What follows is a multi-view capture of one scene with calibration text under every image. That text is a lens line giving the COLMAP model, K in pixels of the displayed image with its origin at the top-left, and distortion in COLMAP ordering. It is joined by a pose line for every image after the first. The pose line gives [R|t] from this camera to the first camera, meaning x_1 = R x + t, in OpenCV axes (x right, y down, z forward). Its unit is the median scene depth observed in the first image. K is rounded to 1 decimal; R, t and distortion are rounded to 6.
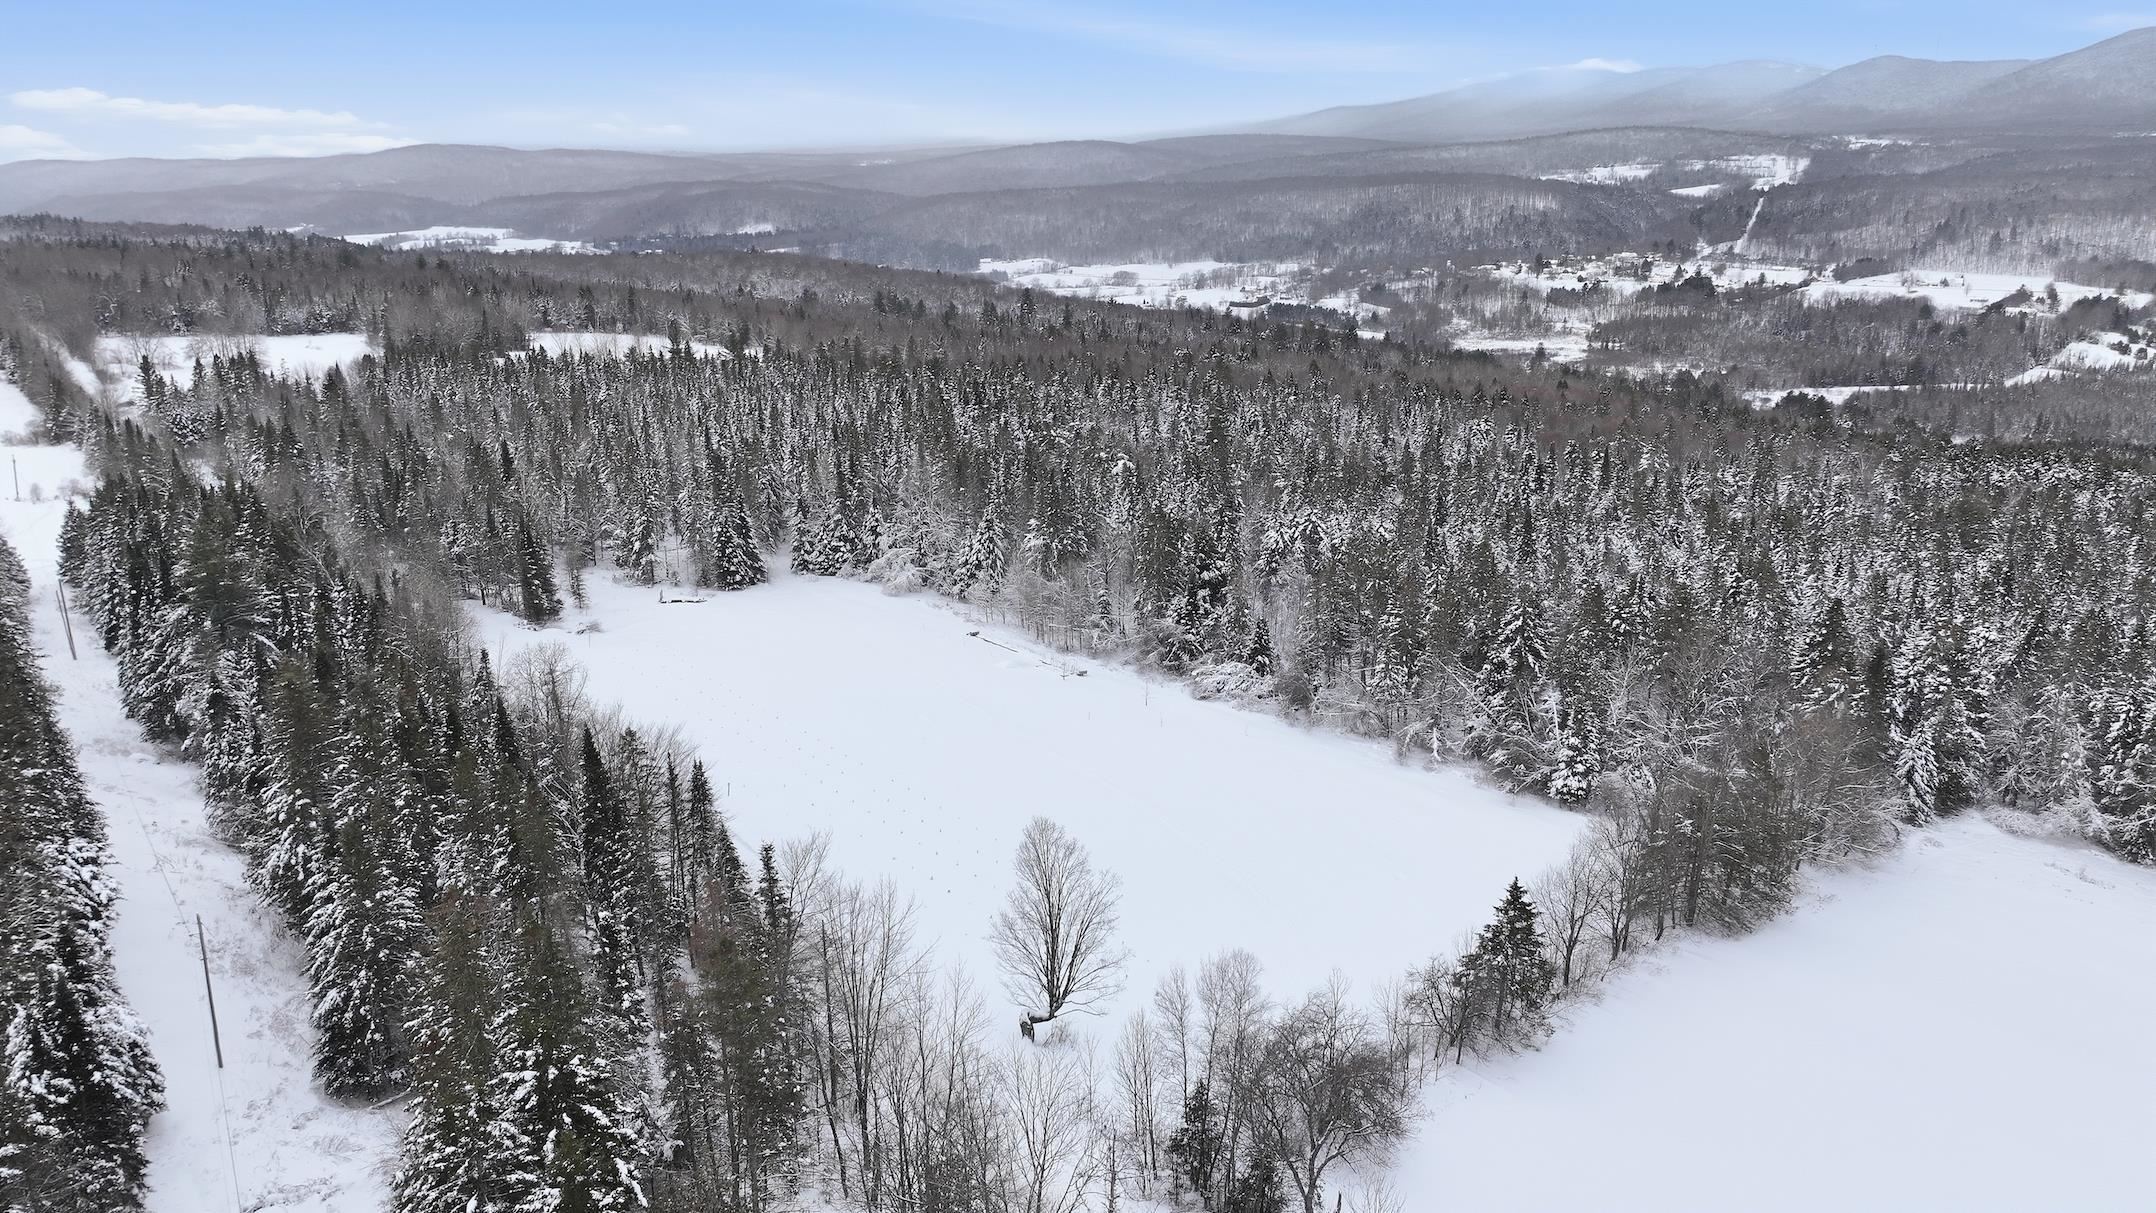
lens RADIAL K [[1486.0, 0, 1078.0], [0, 1486.0, 606.5], [0, 0, 1]] dist [-0.001466, 0.007502]
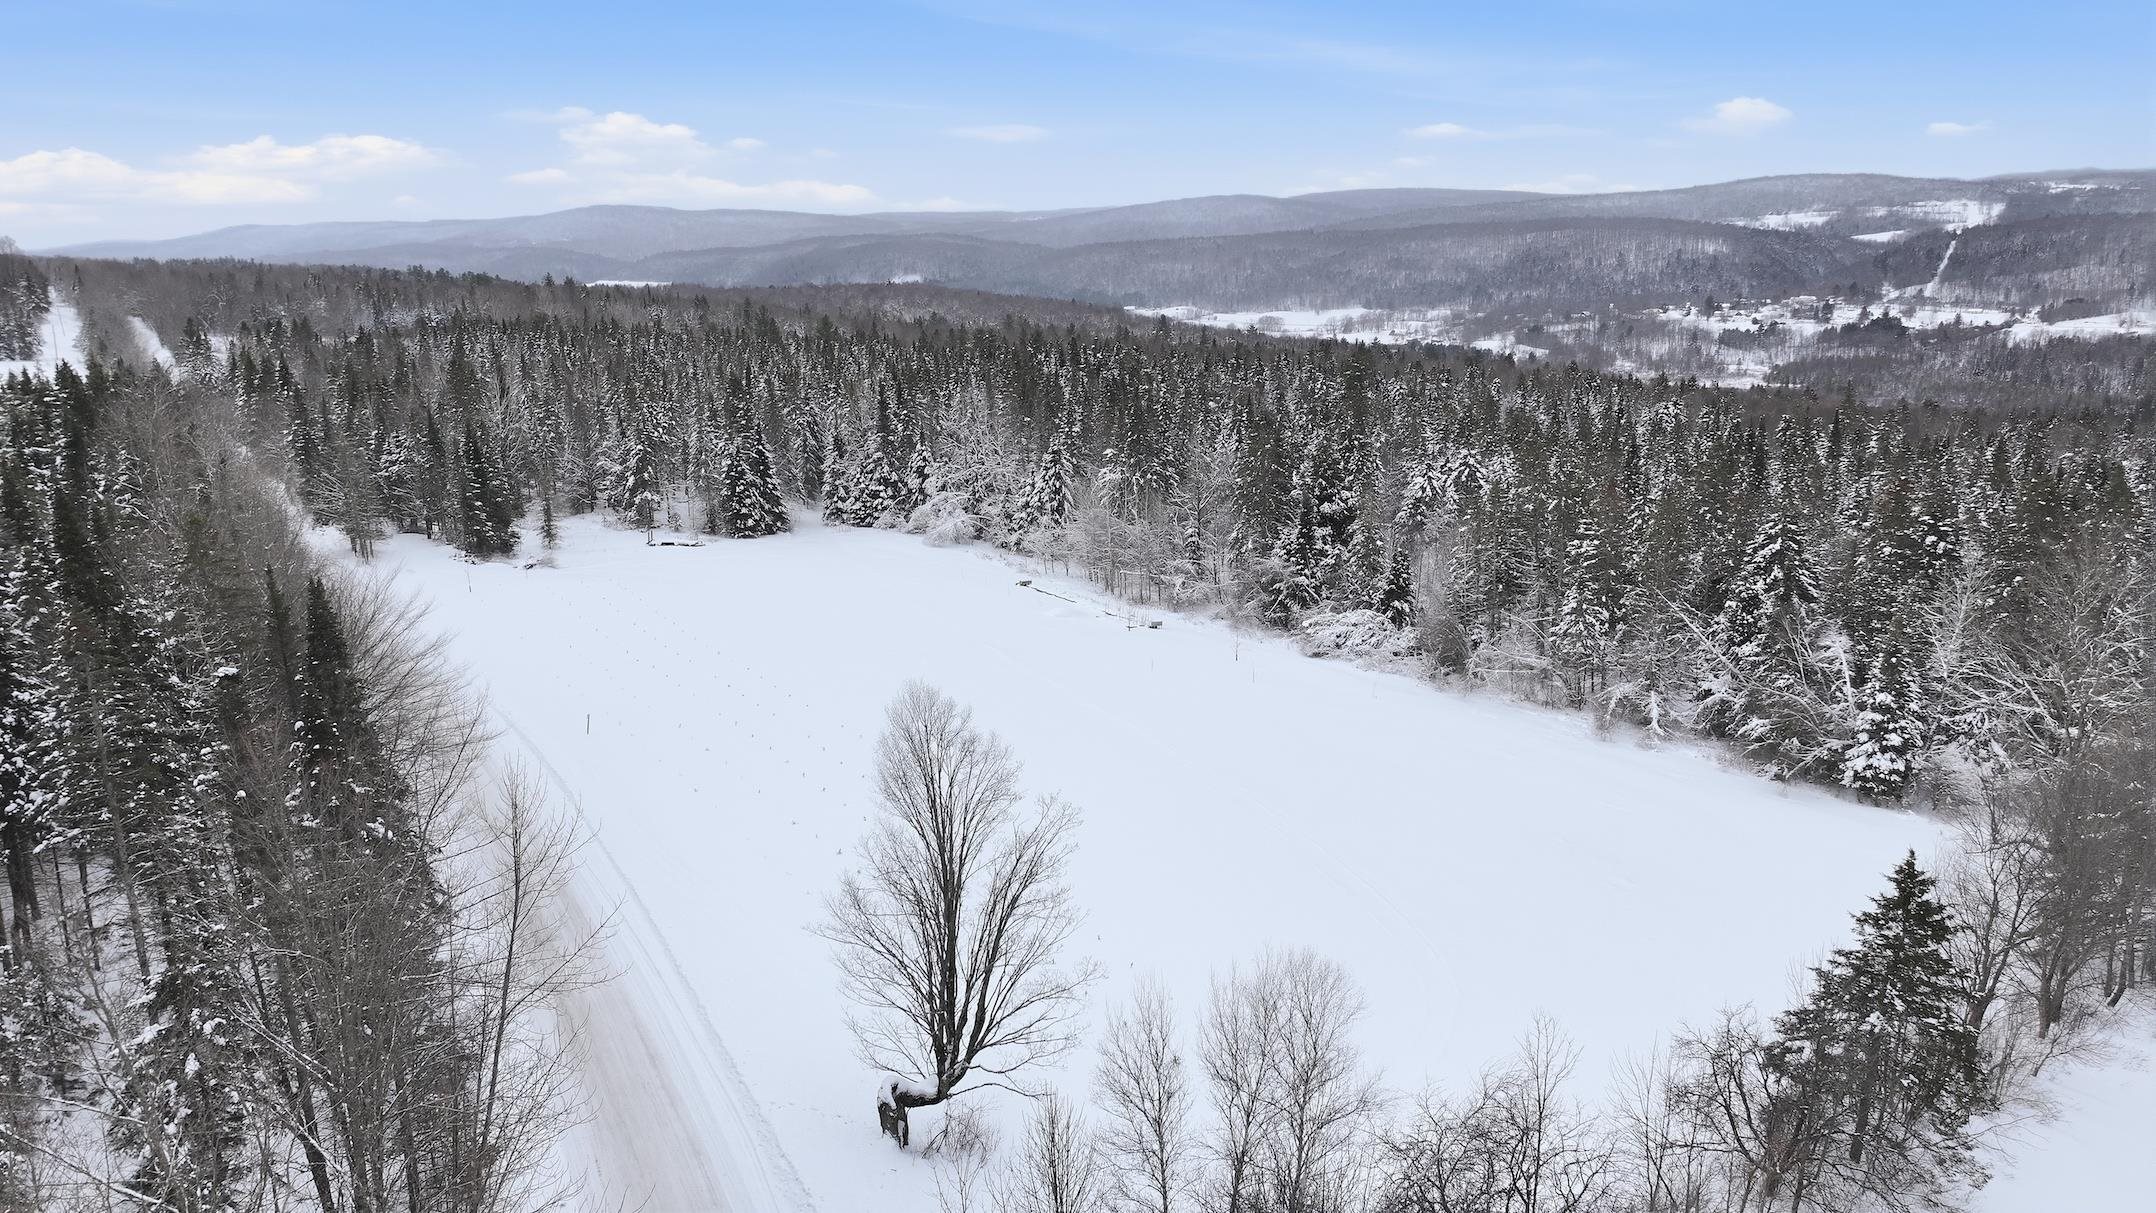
lens RADIAL K [[1486.0, 0, 1078.0], [0, 1486.0, 606.5], [0, 0, 1]] dist [-0.001466, 0.007502]
pose [[0.995199, 0.018814, -0.096051, 0.011419], [-0.022576, 0.999014, -0.038226, 0.020879], [0.095237, 0.040211, 0.994642, 0.080388]]
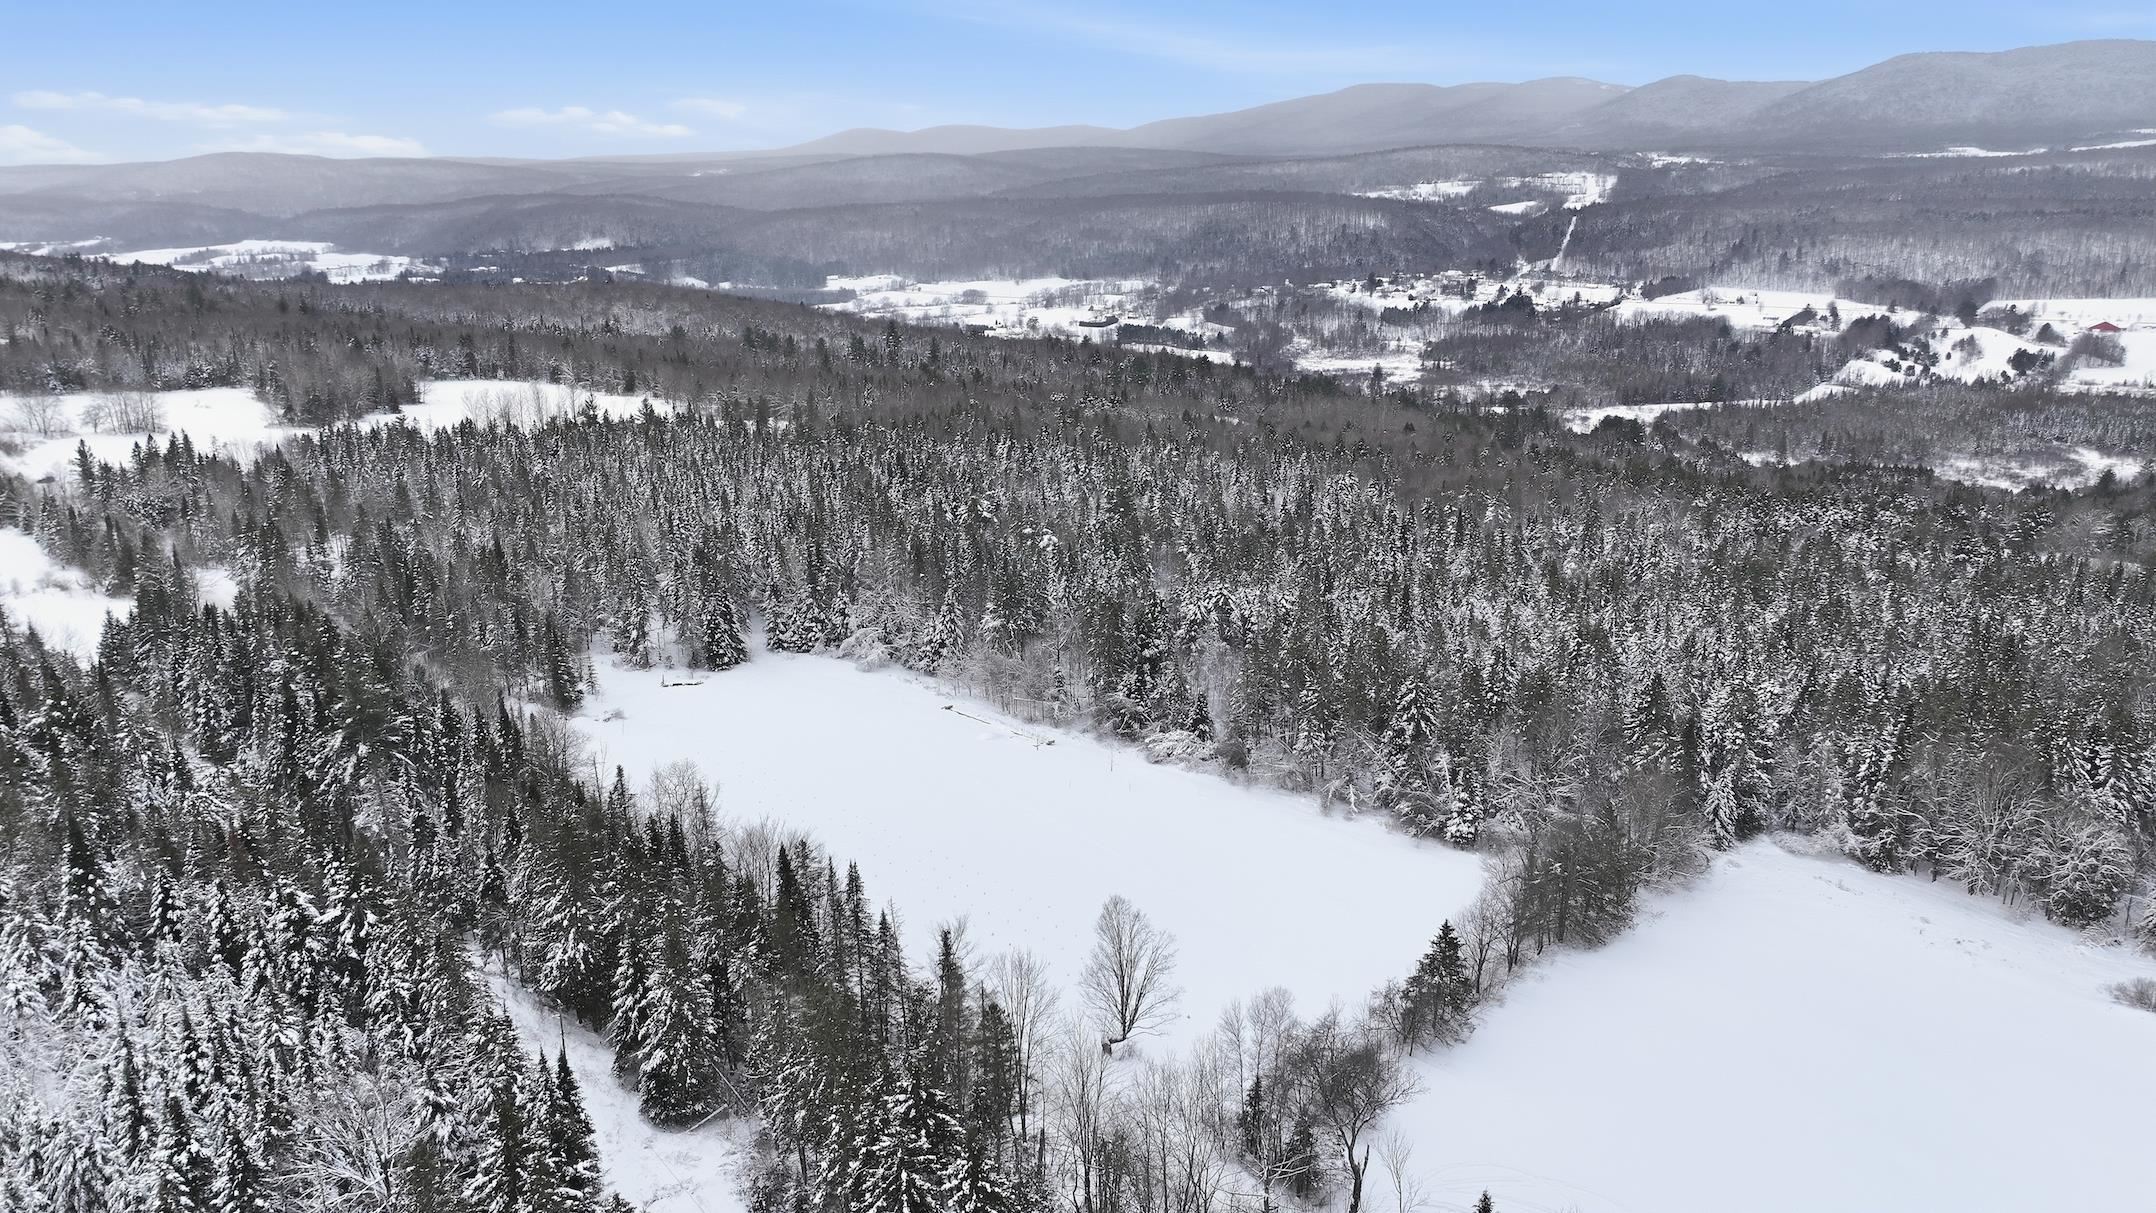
lens RADIAL K [[1485.5, 0, 1078.0], [0, 1485.5, 606.5], [0, 0, 1]] dist [0.016774, -0.041834]
pose [[0.994300, -0.026276, 0.103328, -0.030506], [0.026659, 0.999642, -0.002320, -0.019317], [-0.103230, 0.005061, 0.994645, -0.058240]]
